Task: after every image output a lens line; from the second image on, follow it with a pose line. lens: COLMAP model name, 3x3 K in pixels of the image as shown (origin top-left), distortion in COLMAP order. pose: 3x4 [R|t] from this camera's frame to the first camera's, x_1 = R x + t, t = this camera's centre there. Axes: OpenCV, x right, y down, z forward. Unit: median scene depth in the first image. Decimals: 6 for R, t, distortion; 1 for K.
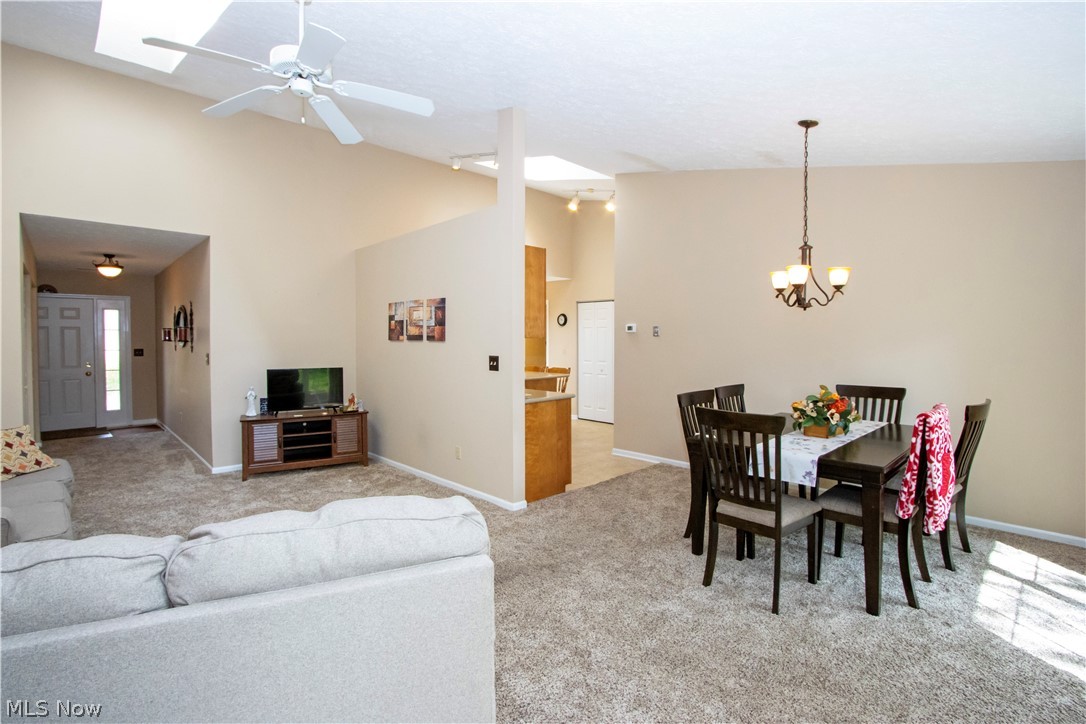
lens RADIAL K [[486.0, 0, 540.0], [0, 486.0, 349.0], [0, 0, 1]] dist [-0.015857, -0.000001]
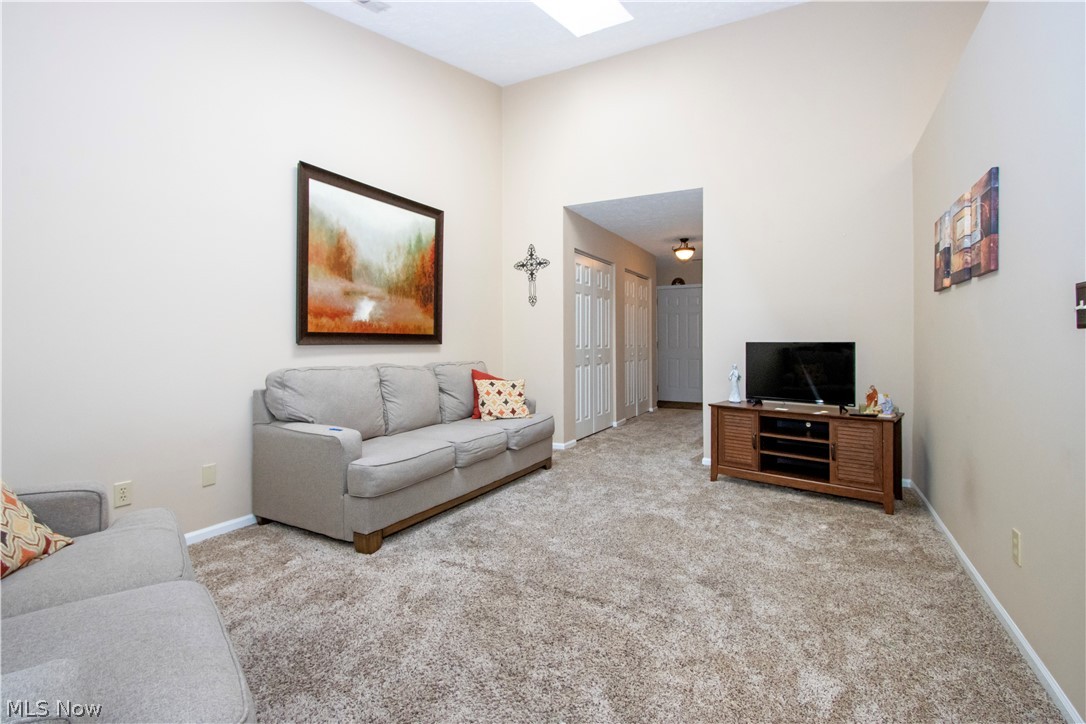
lens RADIAL K [[507.3, 0, 539.6], [0, 507.3, 340.7], [0, 0, 1]] dist [-0.010438, 0.000240]
pose [[0.324635, 0.002984, -0.945835, 0.073443], [-0.015529, 0.999877, -0.002176, 0.044187], [0.945712, 0.015394, 0.324641, 0.413126]]
